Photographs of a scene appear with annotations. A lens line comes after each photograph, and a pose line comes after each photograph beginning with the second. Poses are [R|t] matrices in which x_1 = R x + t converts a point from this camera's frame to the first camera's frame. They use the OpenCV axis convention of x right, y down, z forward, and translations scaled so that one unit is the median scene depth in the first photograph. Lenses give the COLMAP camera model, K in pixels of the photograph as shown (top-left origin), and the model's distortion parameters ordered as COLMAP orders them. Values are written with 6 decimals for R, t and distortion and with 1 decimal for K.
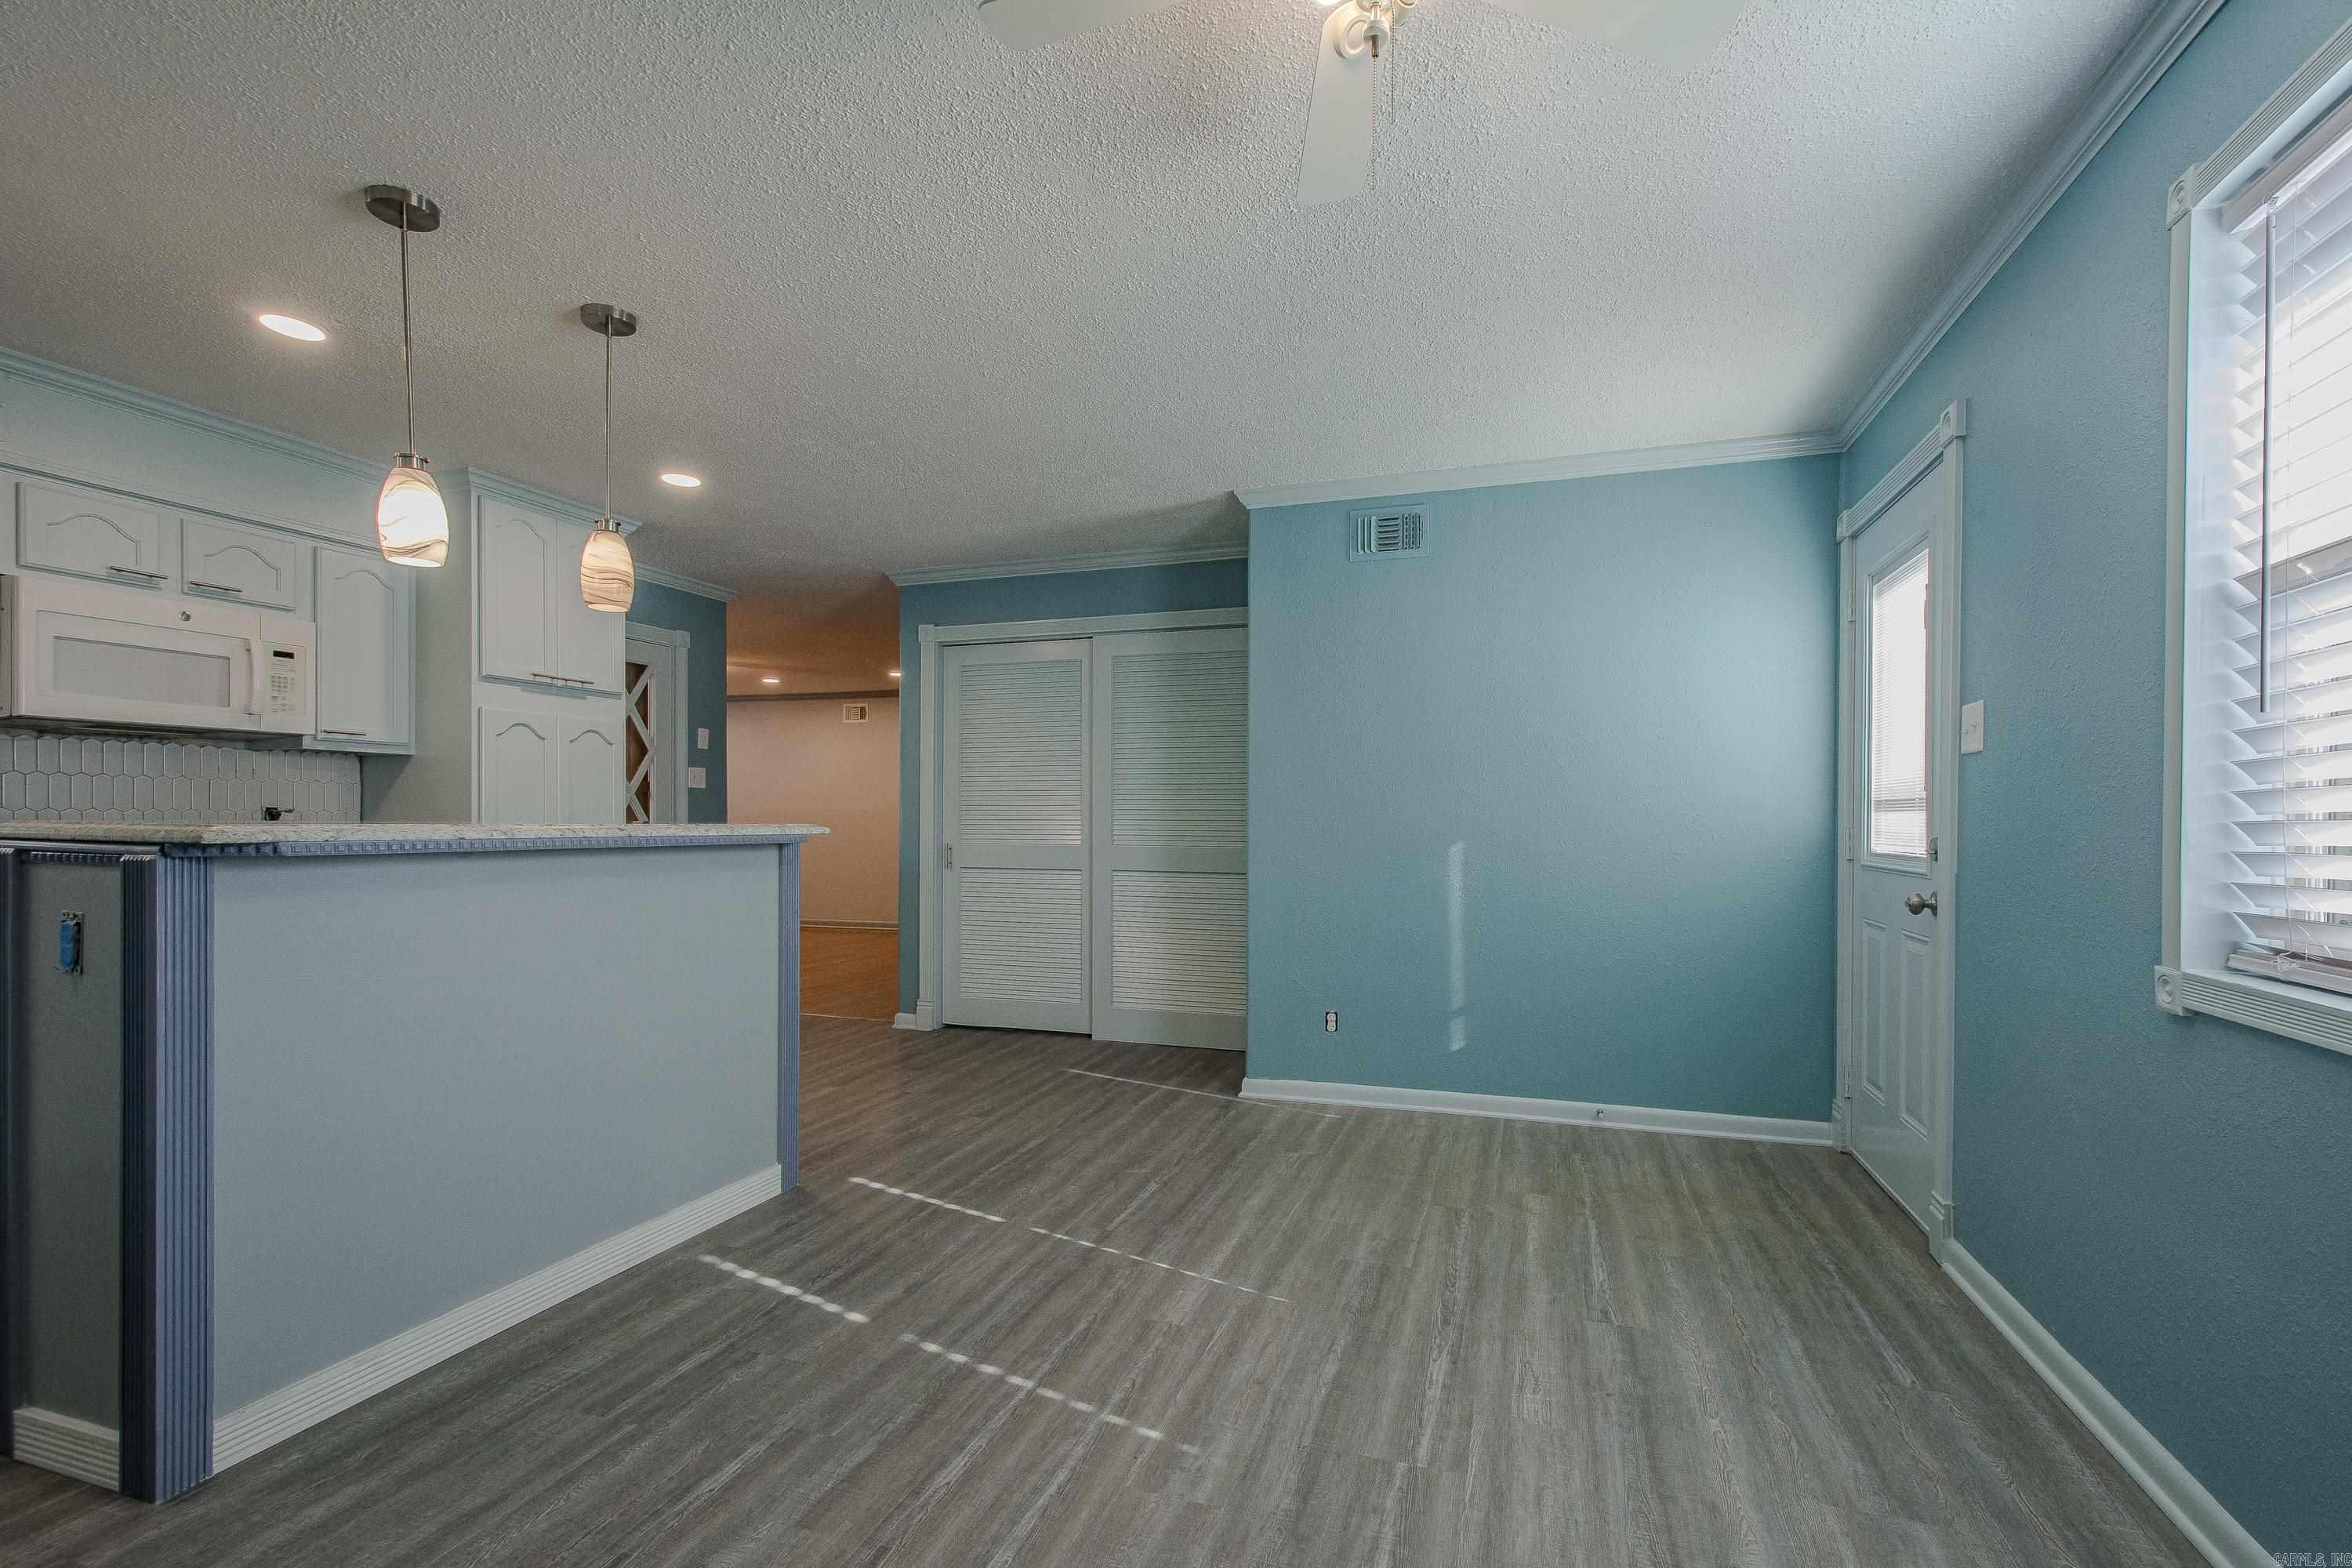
lens RADIAL K [[1022.4, 0, 1210.0], [0, 1022.4, 825.0], [0, 0, 1]] dist [0.005016, -0.001496]
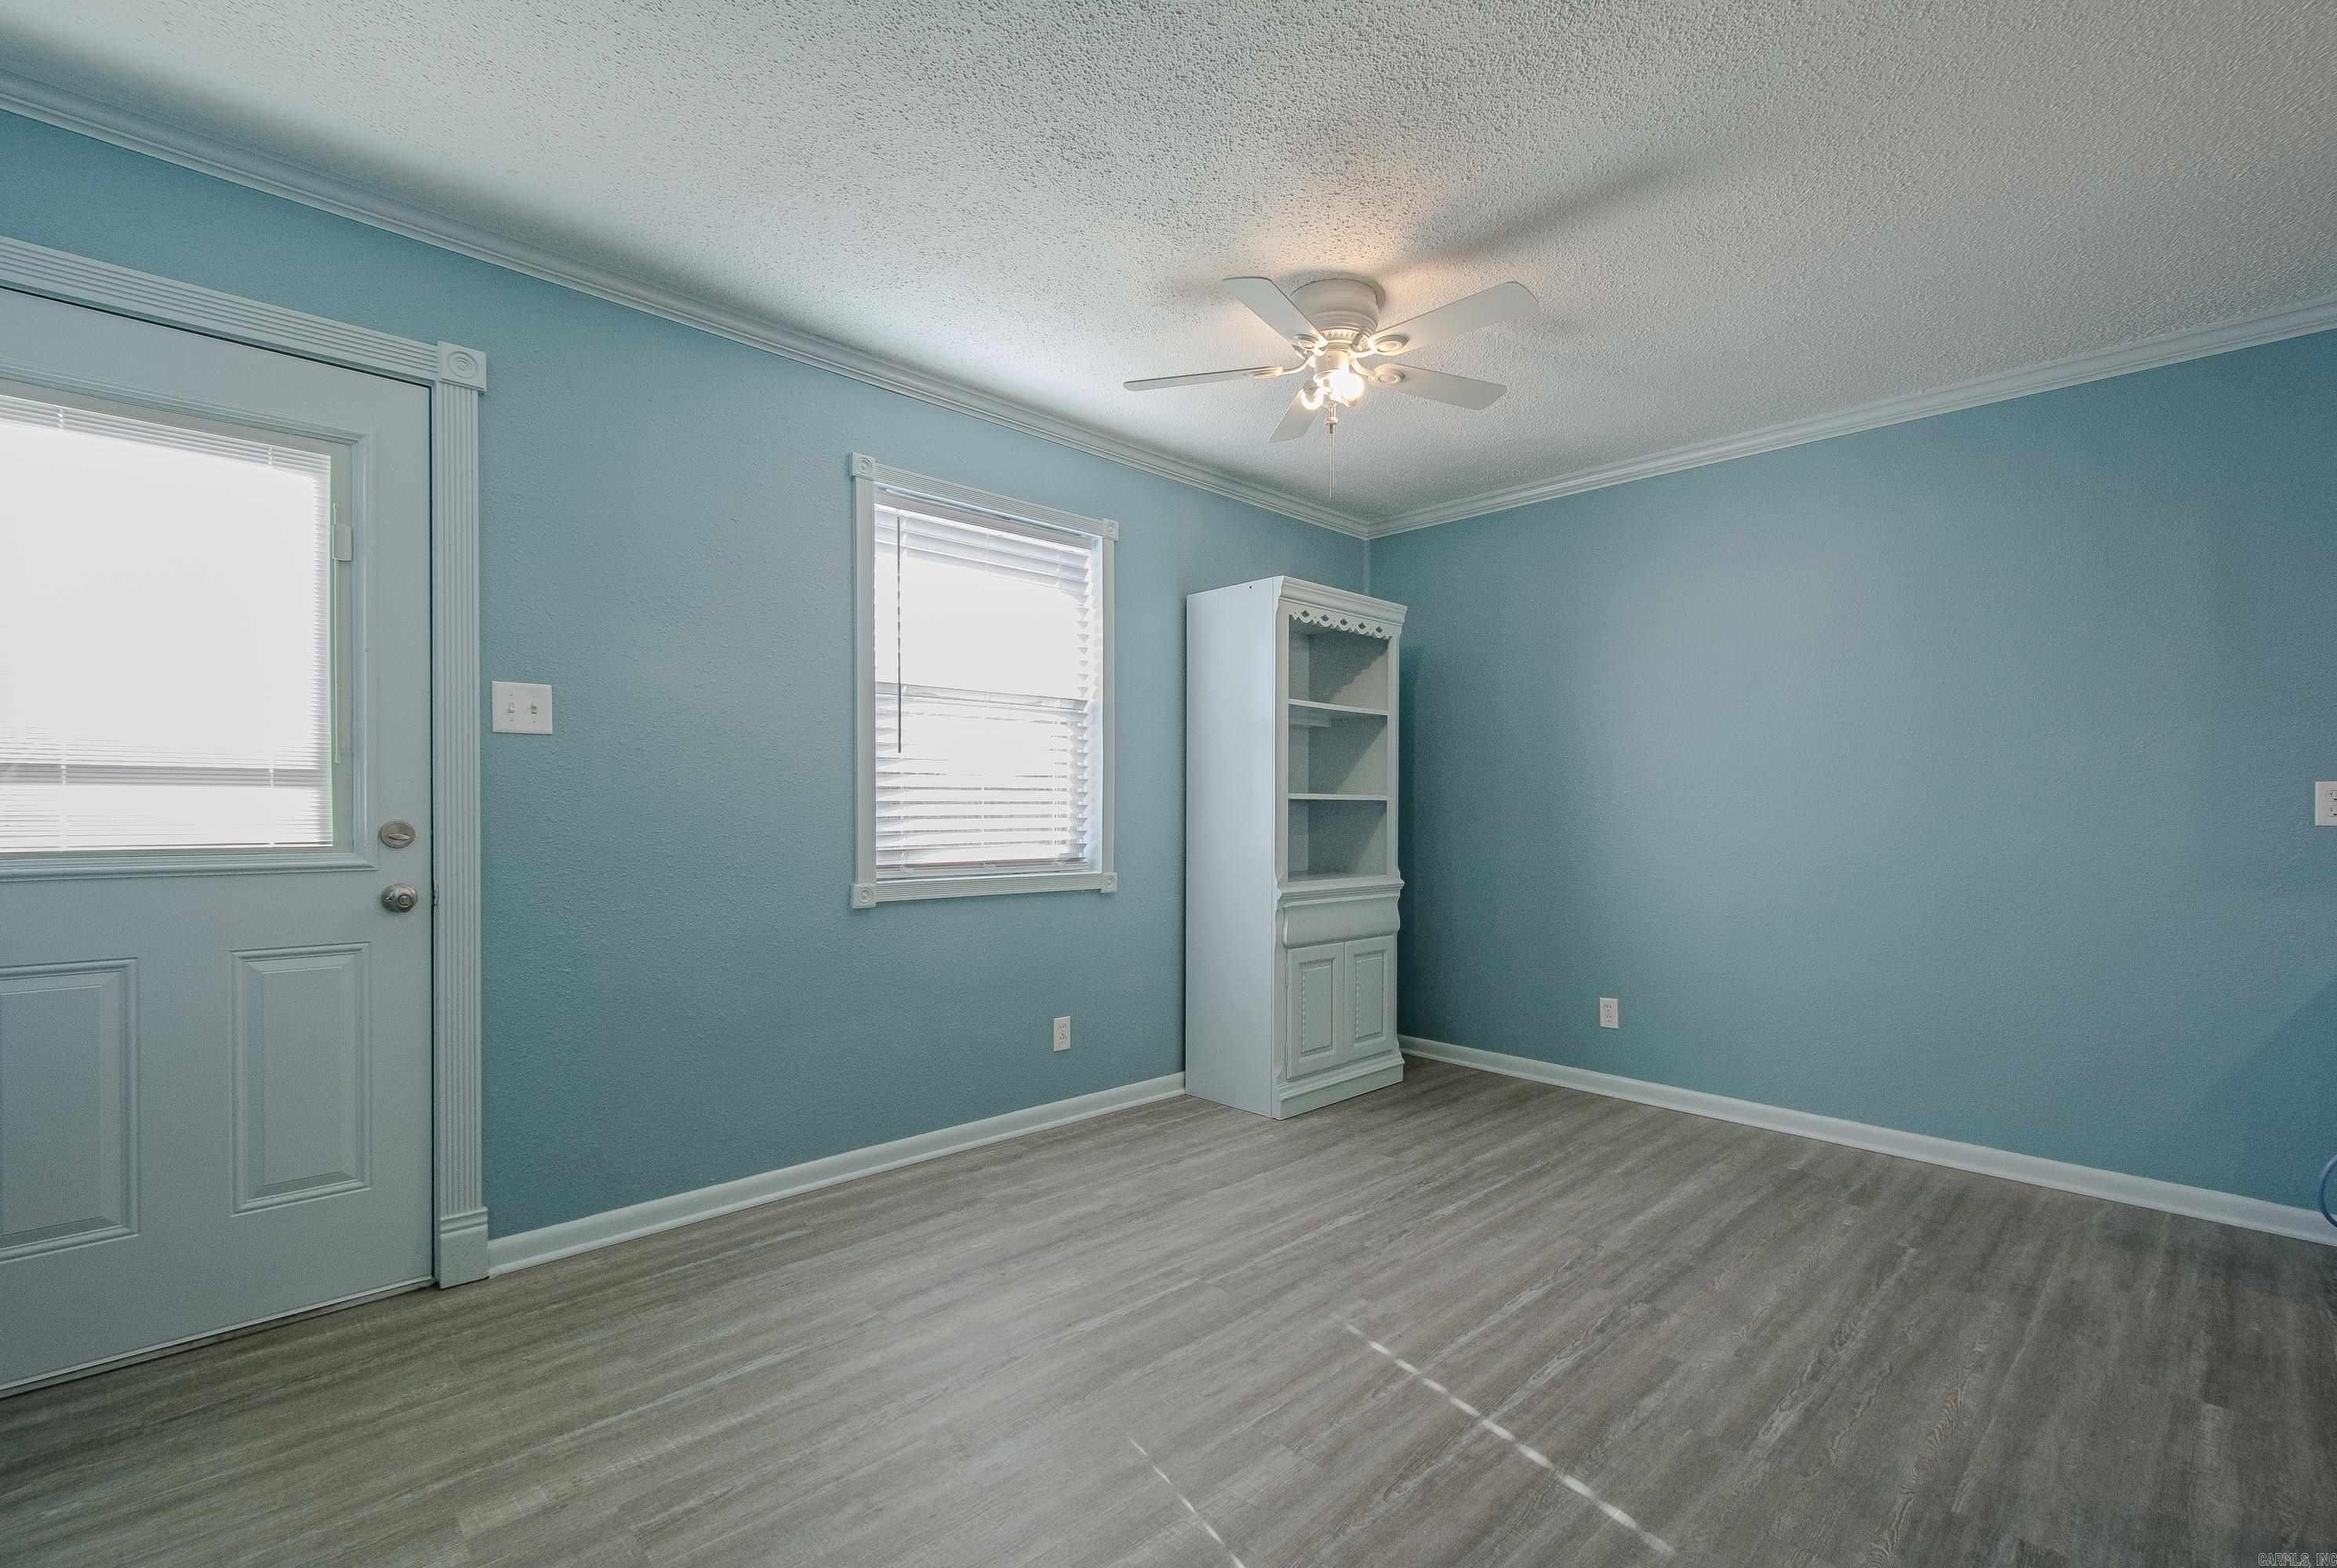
lens RADIAL K [[1023.4, 0, 1194.1], [0, 1023.4, 824.8], [0, 0, 1]] dist [0.012881, -0.000288]
pose [[-0.884614, -0.014382, 0.466102, -0.232267], [-0.004930, 0.999757, 0.021492, -0.004651], [-0.466298, 0.016715, -0.884470, 1.220446]]
